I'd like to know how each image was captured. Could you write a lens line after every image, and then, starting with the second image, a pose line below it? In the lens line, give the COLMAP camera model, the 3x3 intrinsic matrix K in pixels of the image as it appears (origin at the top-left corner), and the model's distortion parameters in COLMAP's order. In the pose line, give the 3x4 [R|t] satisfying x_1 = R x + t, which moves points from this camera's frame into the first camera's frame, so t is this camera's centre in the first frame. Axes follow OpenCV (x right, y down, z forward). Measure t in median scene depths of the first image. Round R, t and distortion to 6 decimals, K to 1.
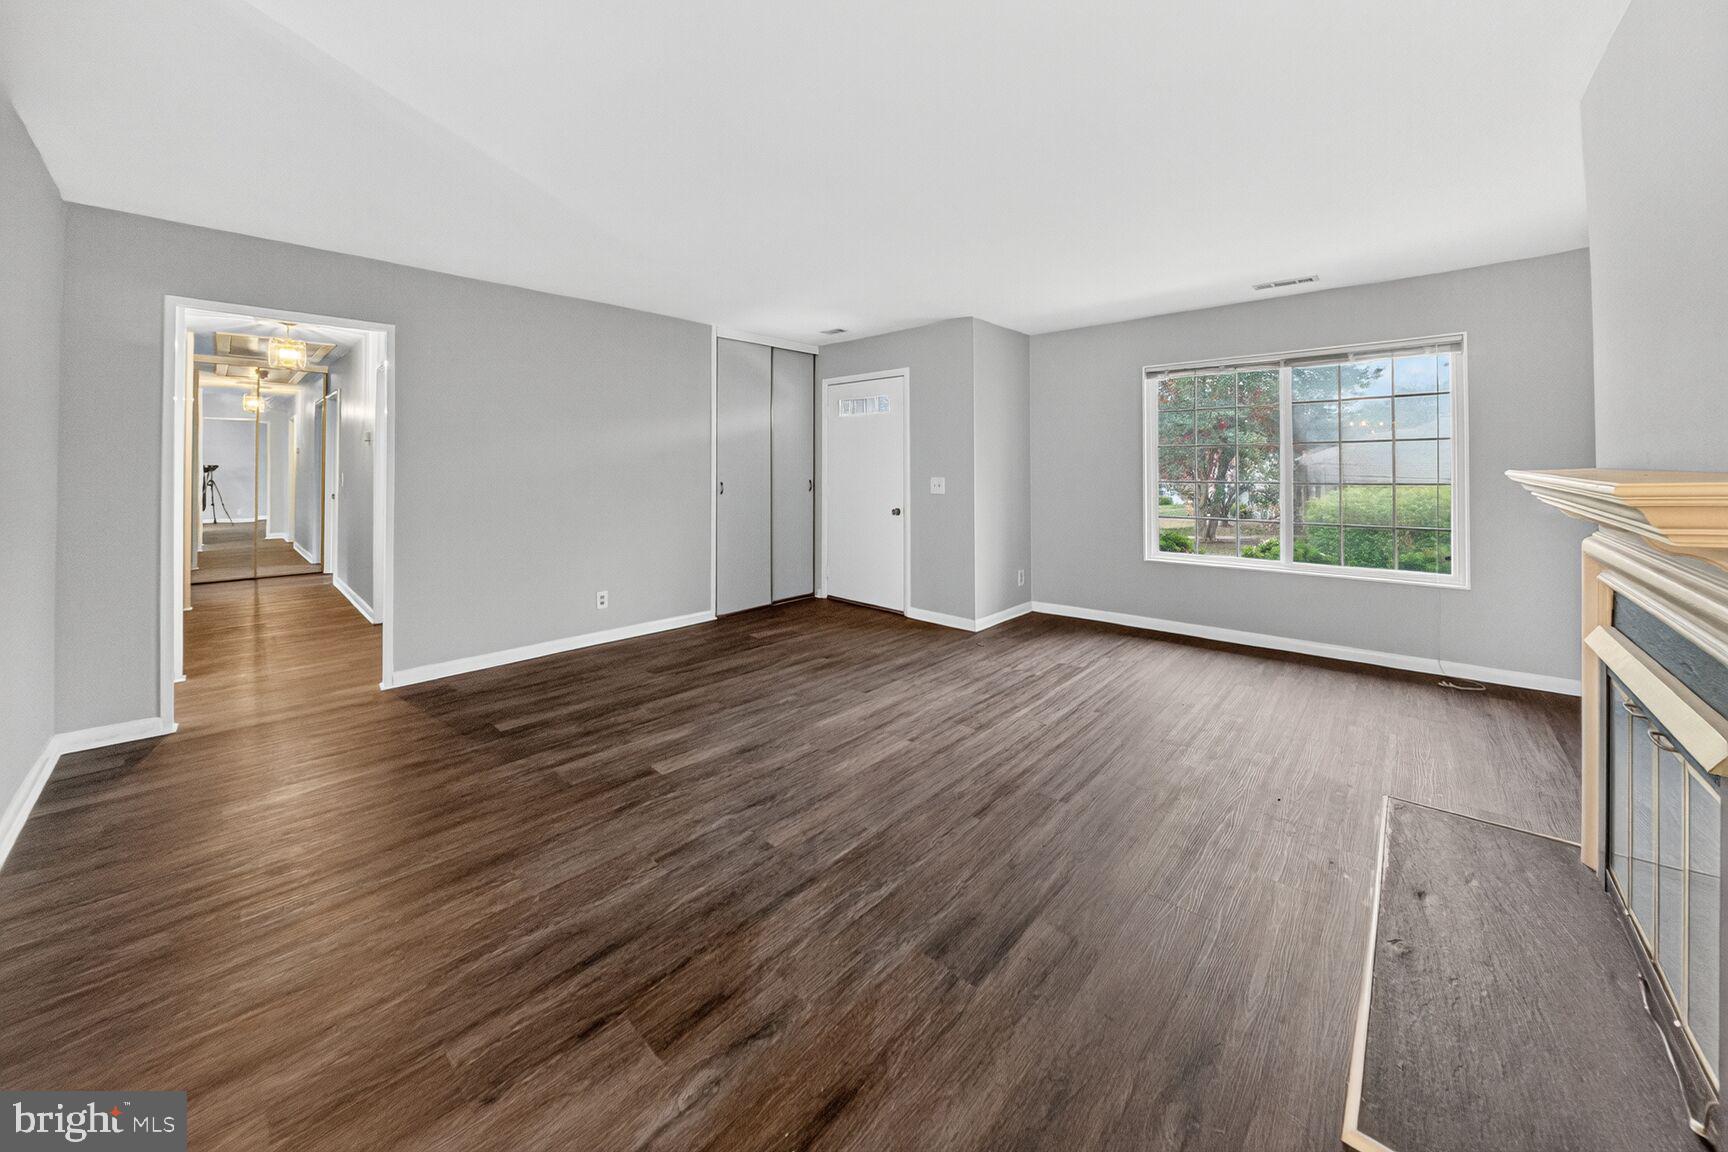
lens RADIAL K [[616.0, 0, 855.6], [0, 616.0, 466.3], [0, 0, 1]] dist [-0.012642, 0.000022]
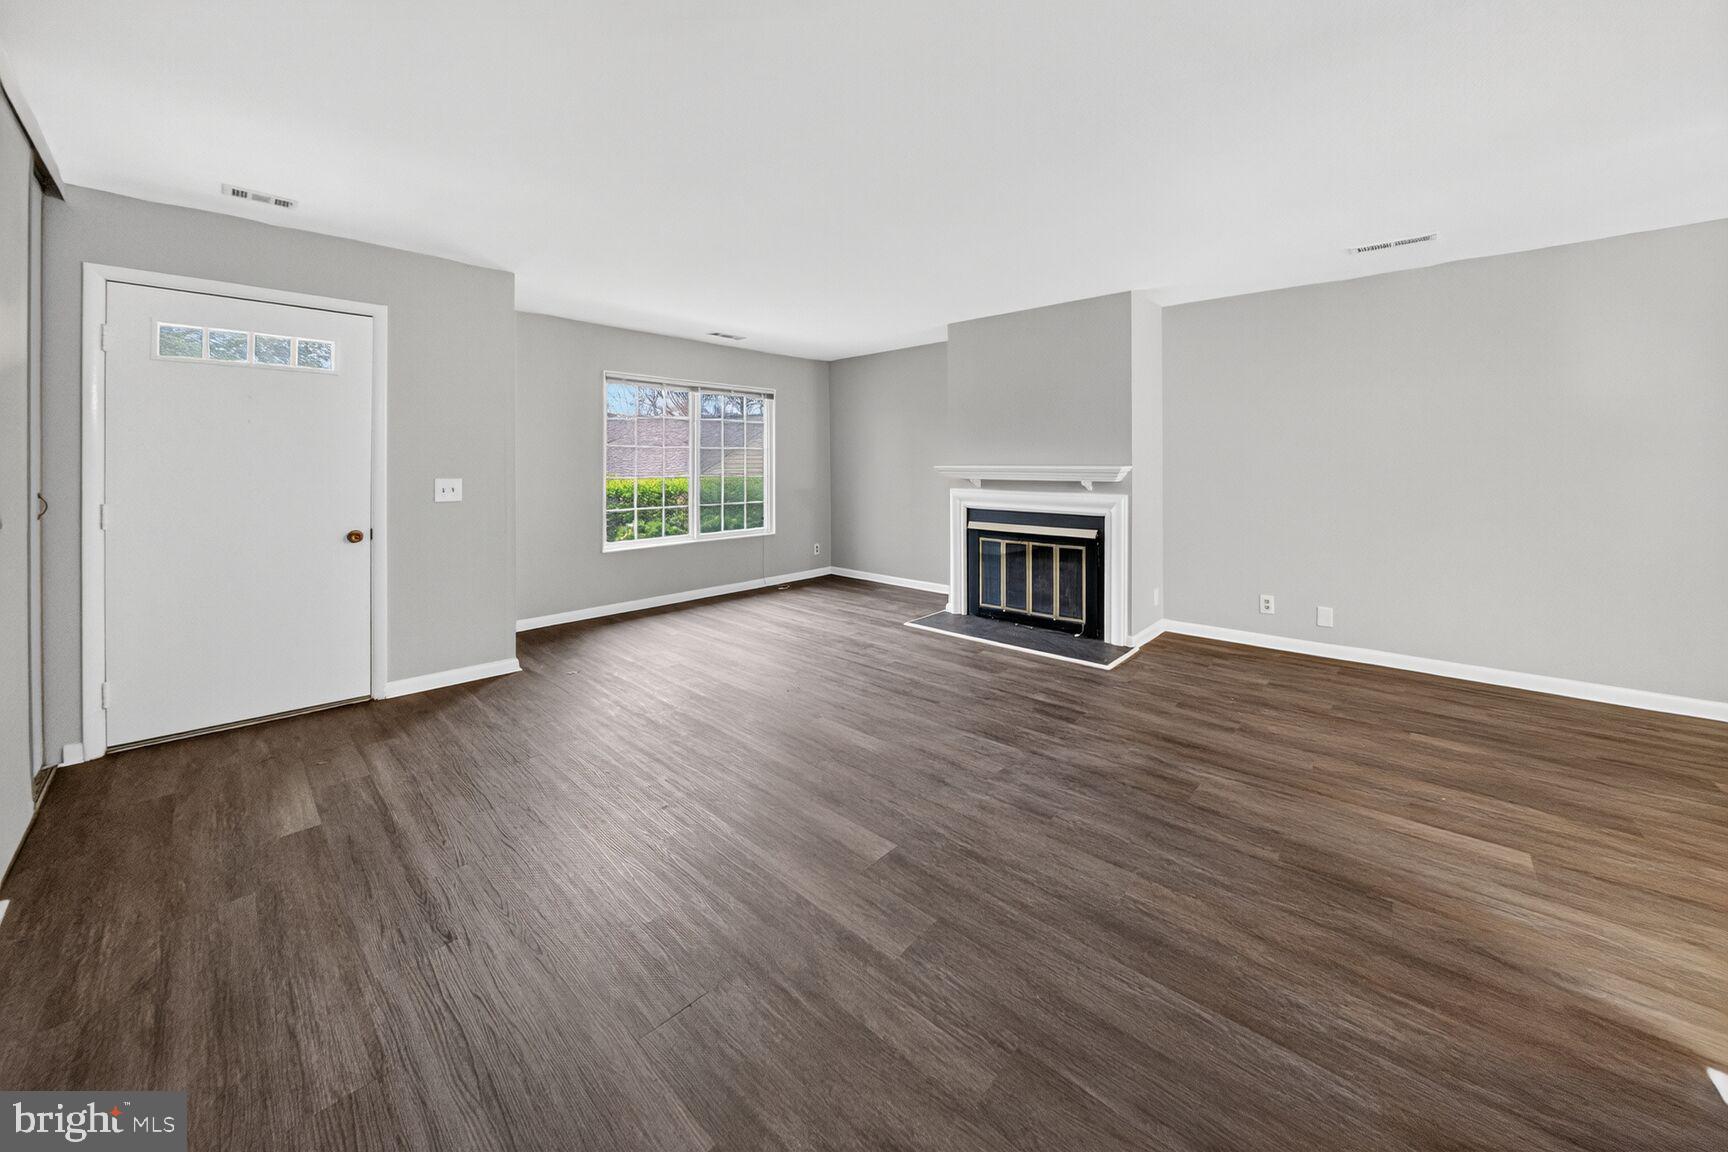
lens RADIAL K [[616.0, 0, 855.6], [0, 616.0, 466.3], [0, 0, 1]] dist [-0.012642, 0.000022]
pose [[-0.008649, -0.001623, 0.999961, -0.698634], [-0.005452, 0.999984, 0.001575, 0.000661], [-0.999948, -0.005438, -0.008658, 0.663721]]
